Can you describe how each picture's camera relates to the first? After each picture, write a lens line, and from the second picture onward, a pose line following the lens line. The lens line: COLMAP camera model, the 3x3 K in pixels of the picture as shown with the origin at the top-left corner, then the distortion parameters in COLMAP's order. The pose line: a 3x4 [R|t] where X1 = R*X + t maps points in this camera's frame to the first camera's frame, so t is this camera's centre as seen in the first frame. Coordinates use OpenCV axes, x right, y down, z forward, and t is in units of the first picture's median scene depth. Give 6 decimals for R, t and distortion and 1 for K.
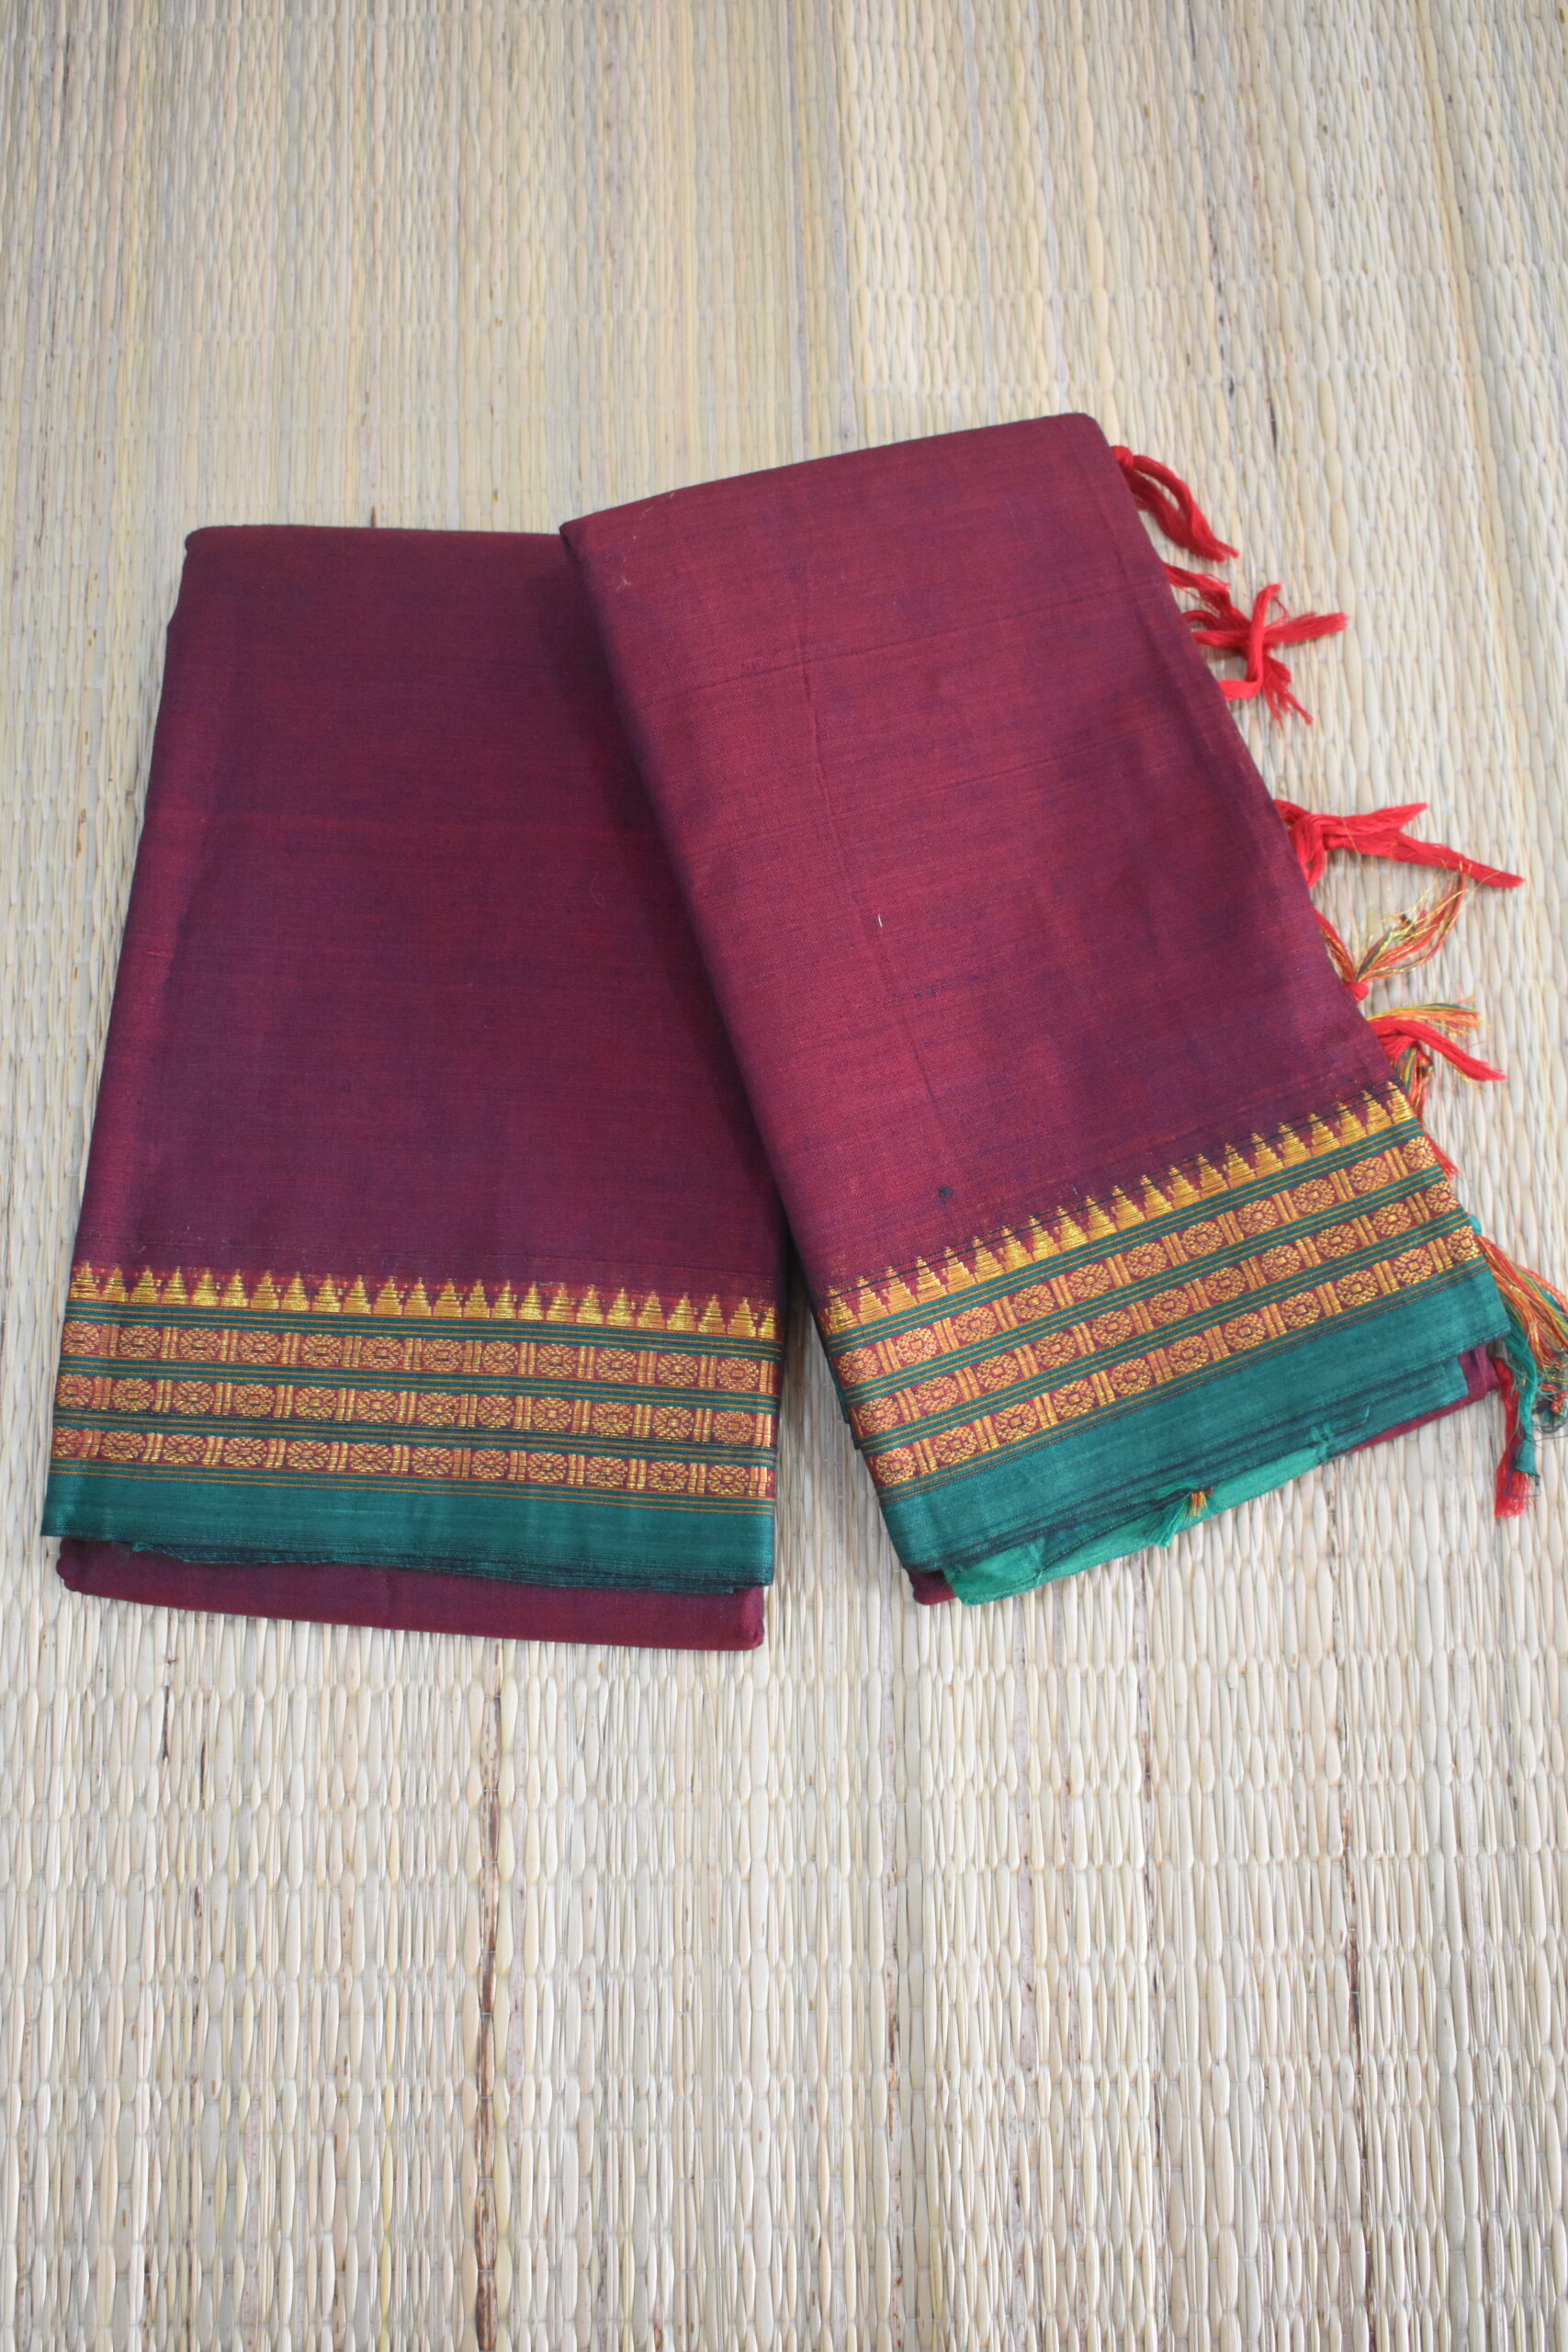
lens RADIAL K [[2462.0, 0, 770.2], [0, 2462.0, 1134.0], [0, 0, 1]] dist [-0.084710, 0.020093]
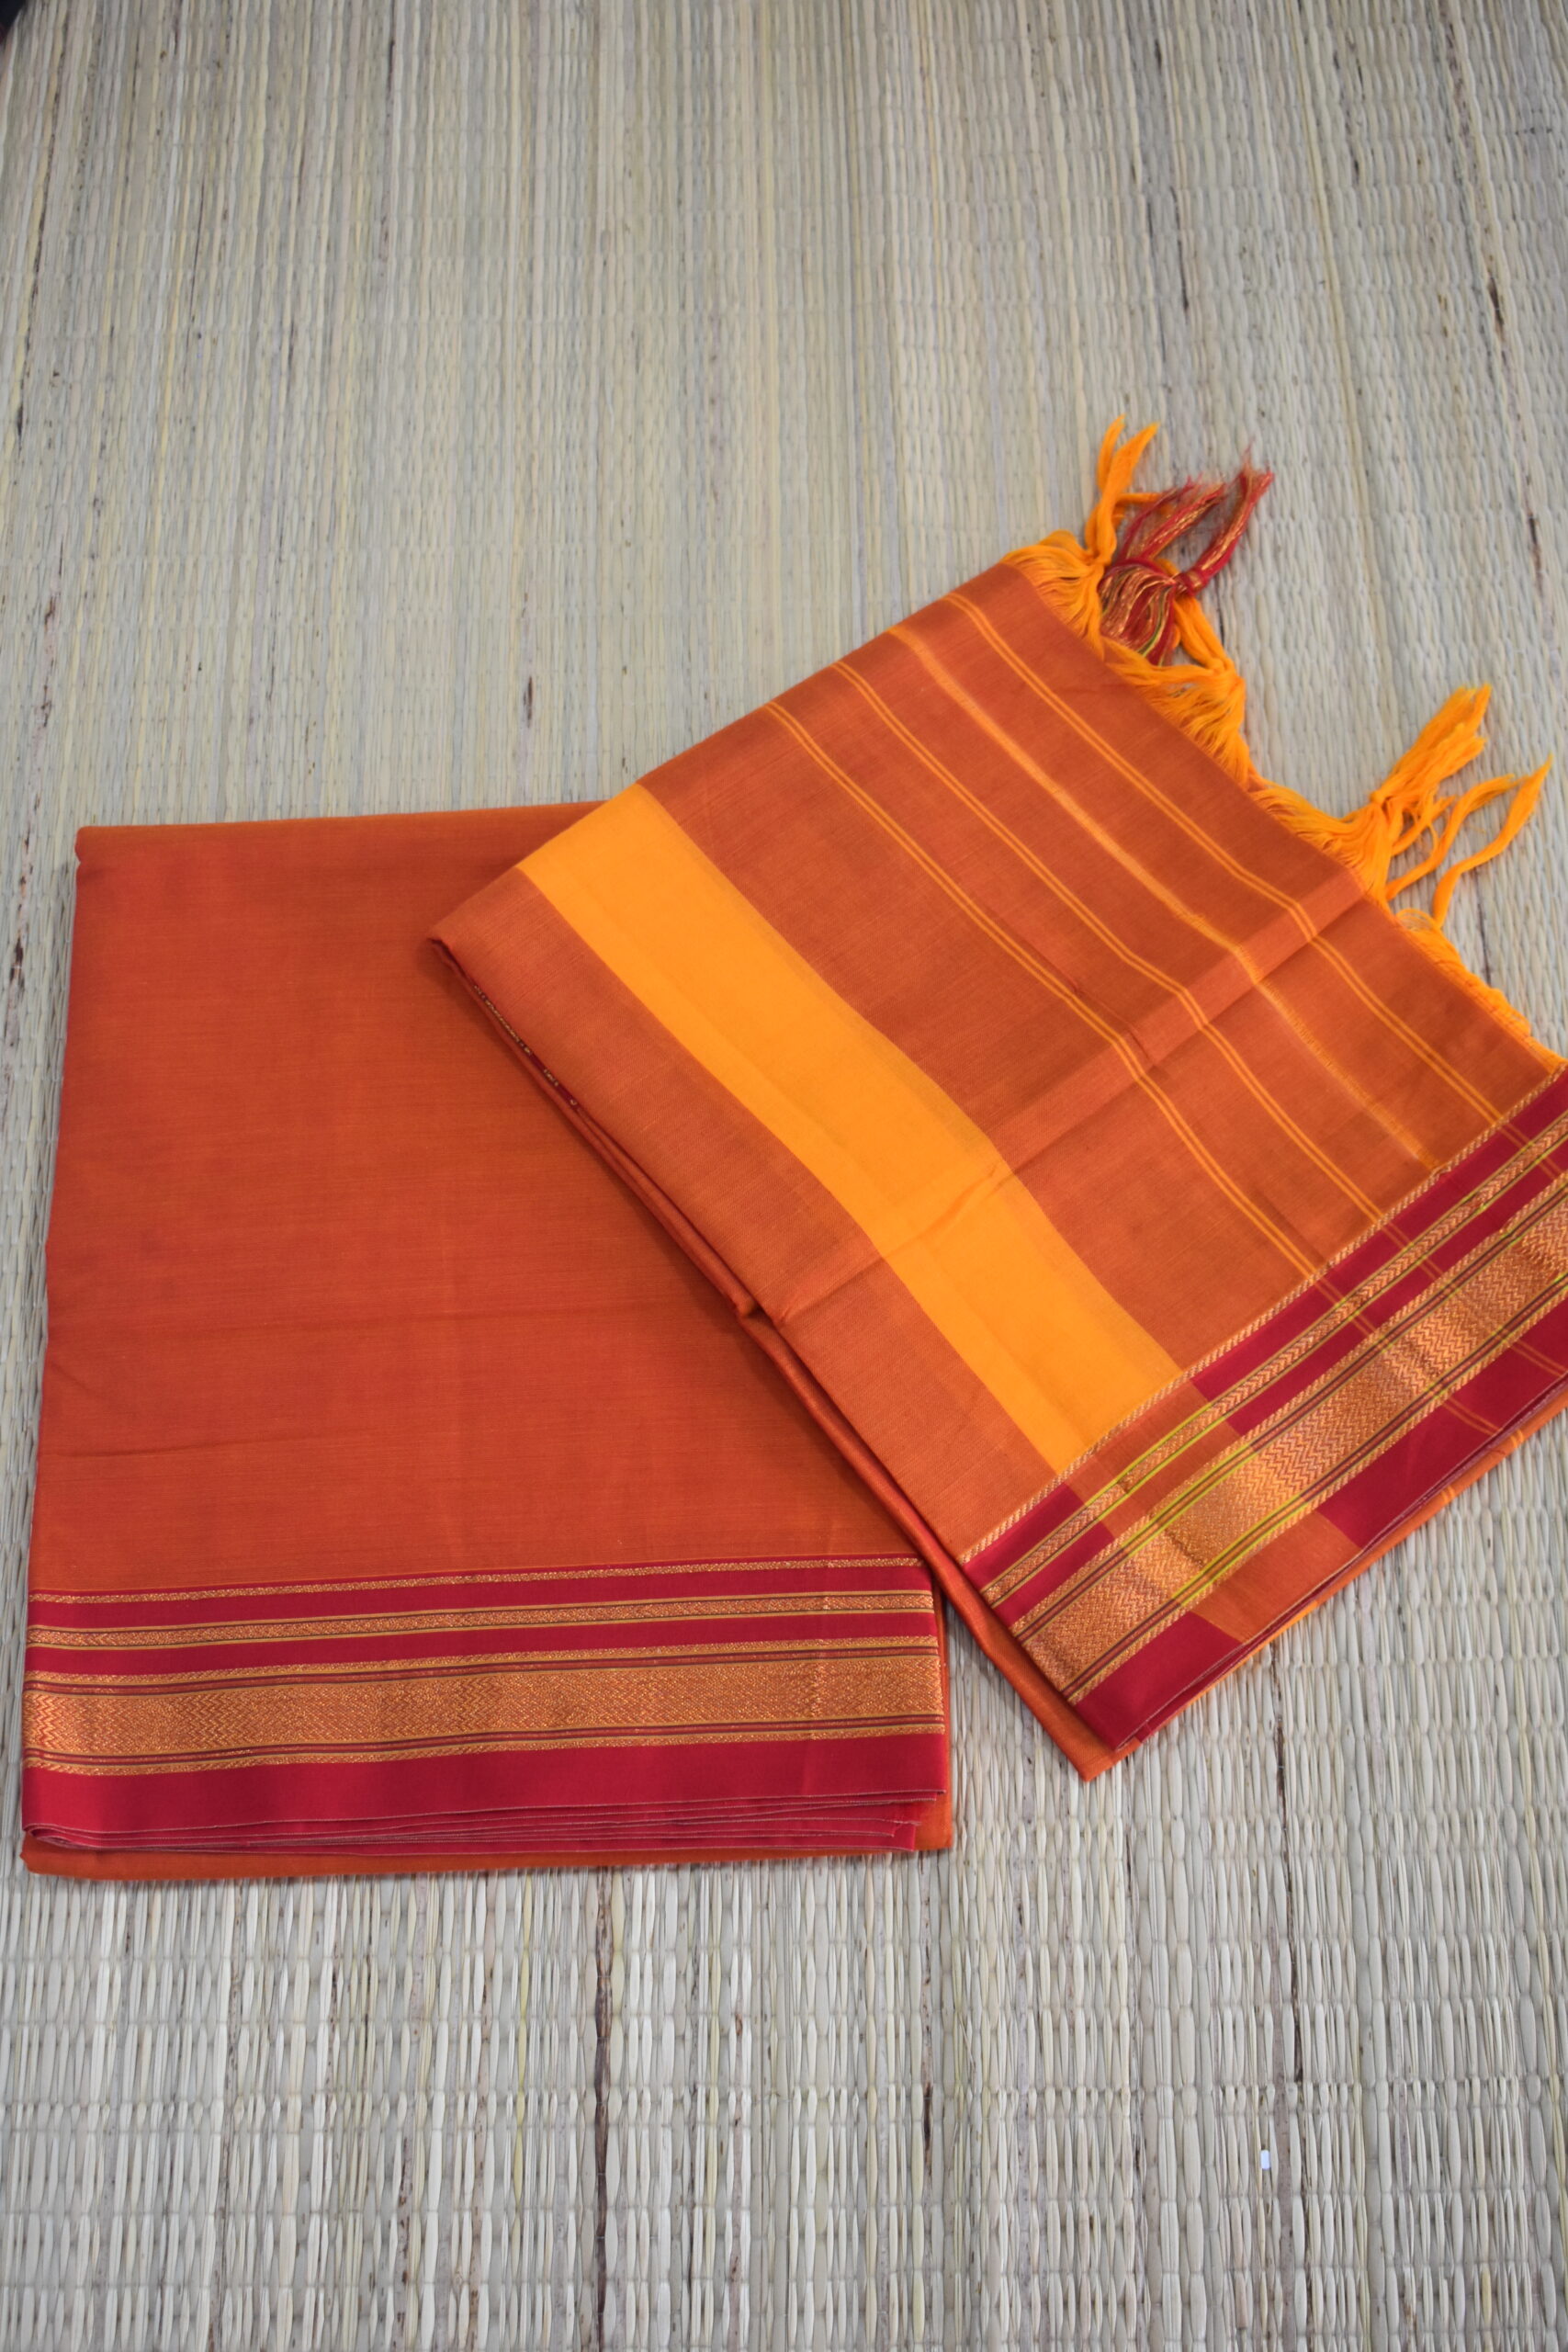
lens RADIAL K [[2936.7, 0, 833.5], [0, 2936.7, 1210.6], [0, 0, 1]] dist [-0.070987, 0.018778]
pose [[0.999671, 0.015552, 0.020378, -0.033025], [-0.012269, 0.988256, -0.152317, 0.295533], [-0.022507, 0.152017, 0.988122, -0.568835]]
